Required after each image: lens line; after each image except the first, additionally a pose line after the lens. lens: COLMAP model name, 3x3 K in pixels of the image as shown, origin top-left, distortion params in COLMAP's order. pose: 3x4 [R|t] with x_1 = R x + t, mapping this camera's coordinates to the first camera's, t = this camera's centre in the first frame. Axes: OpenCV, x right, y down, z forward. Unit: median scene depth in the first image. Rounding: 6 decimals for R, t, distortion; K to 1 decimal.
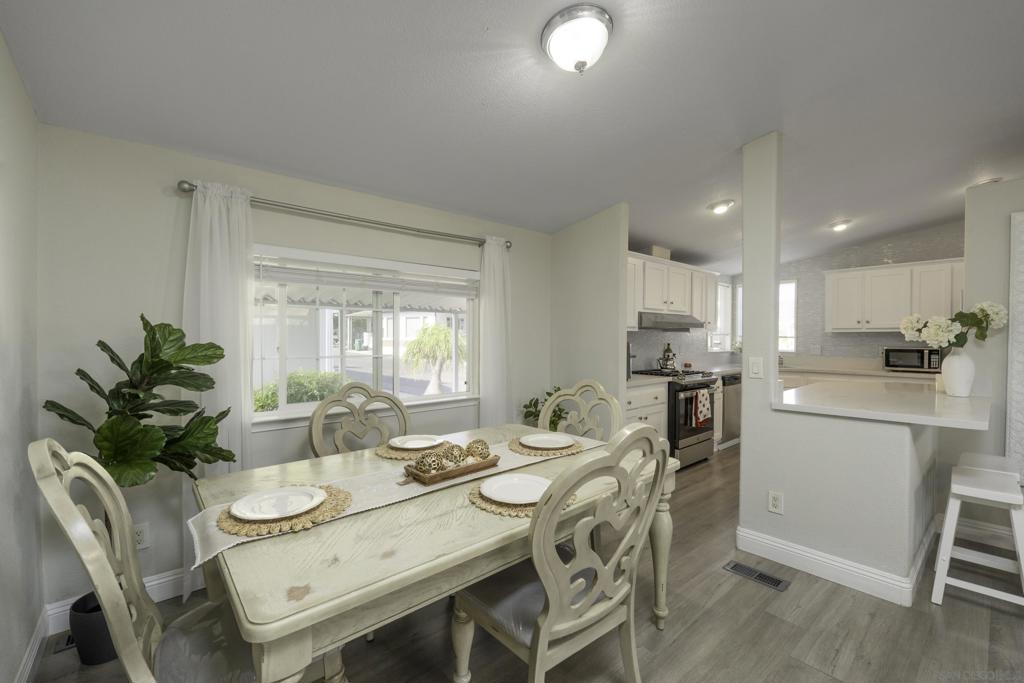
lens RADIAL K [[430.5, 0, 510.2], [0, 430.5, 341.8], [0, 0, 1]] dist [-0.009139, 0.000783]
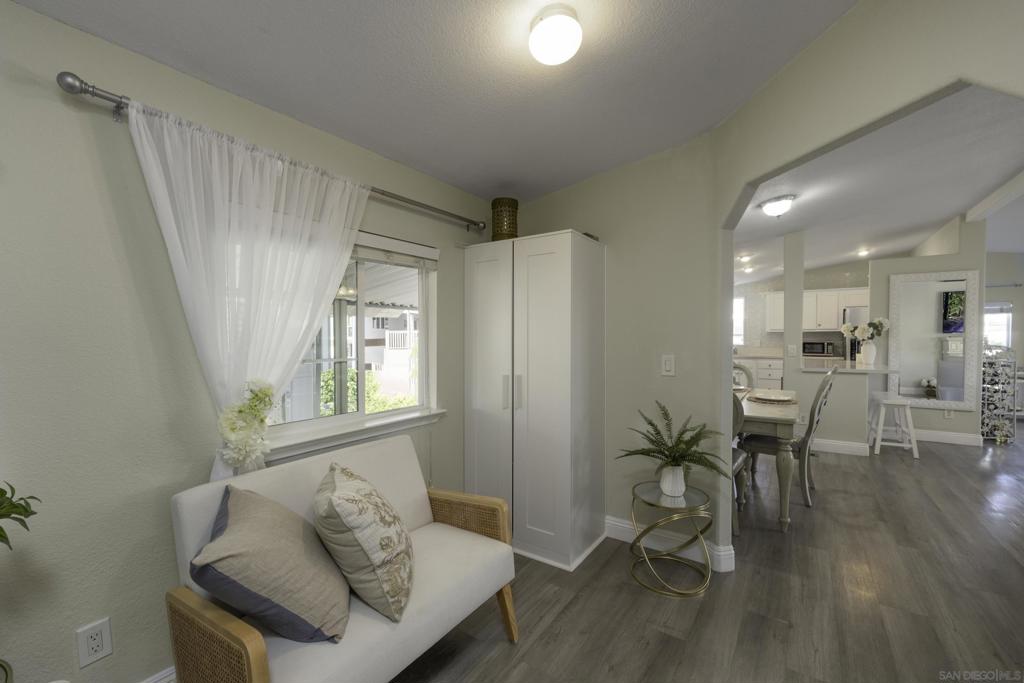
lens RADIAL K [[430.5, 0, 514.5], [0, 430.5, 339.7], [0, 0, 1]] dist [-0.009139, 0.000783]
pose [[0.965098, -0.004728, 0.261845, -0.785215], [0.005304, 0.999985, -0.001493, 0.004601], [-0.261834, 0.002830, 0.965109, -0.369103]]
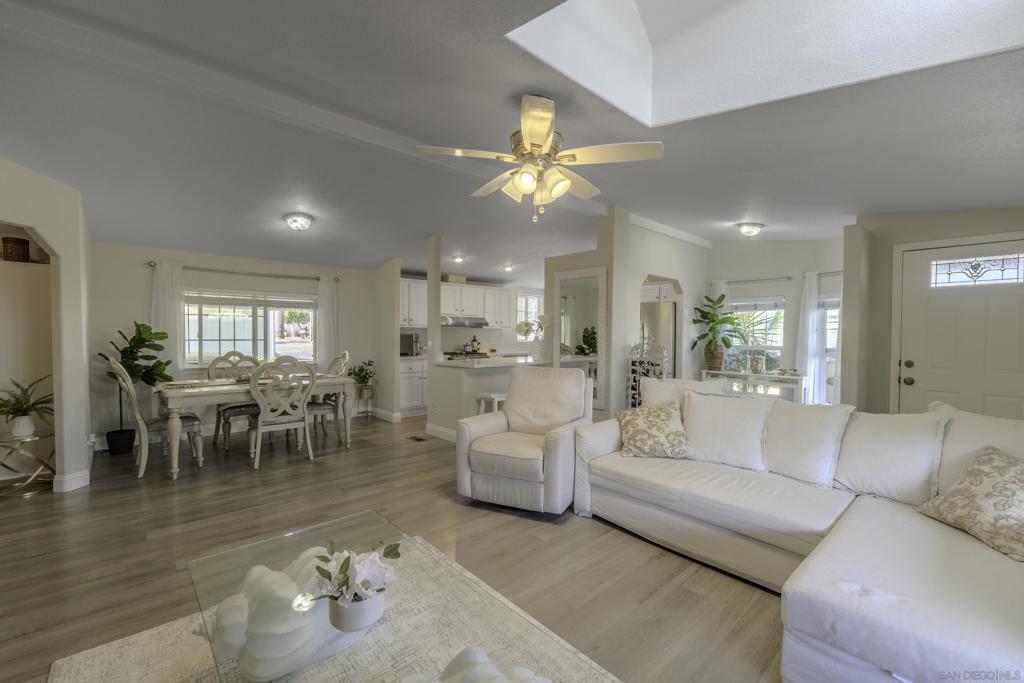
lens RADIAL K [[430.5, 0, 503.9], [0, 430.5, 346.6], [0, 0, 1]] dist [-0.009139, 0.000783]
pose [[0.999899, 0.003766, 0.013715, 0.631528], [-0.004052, 0.999773, 0.020927, 0.013937], [-0.013633, -0.020980, 0.999687, -0.763968]]
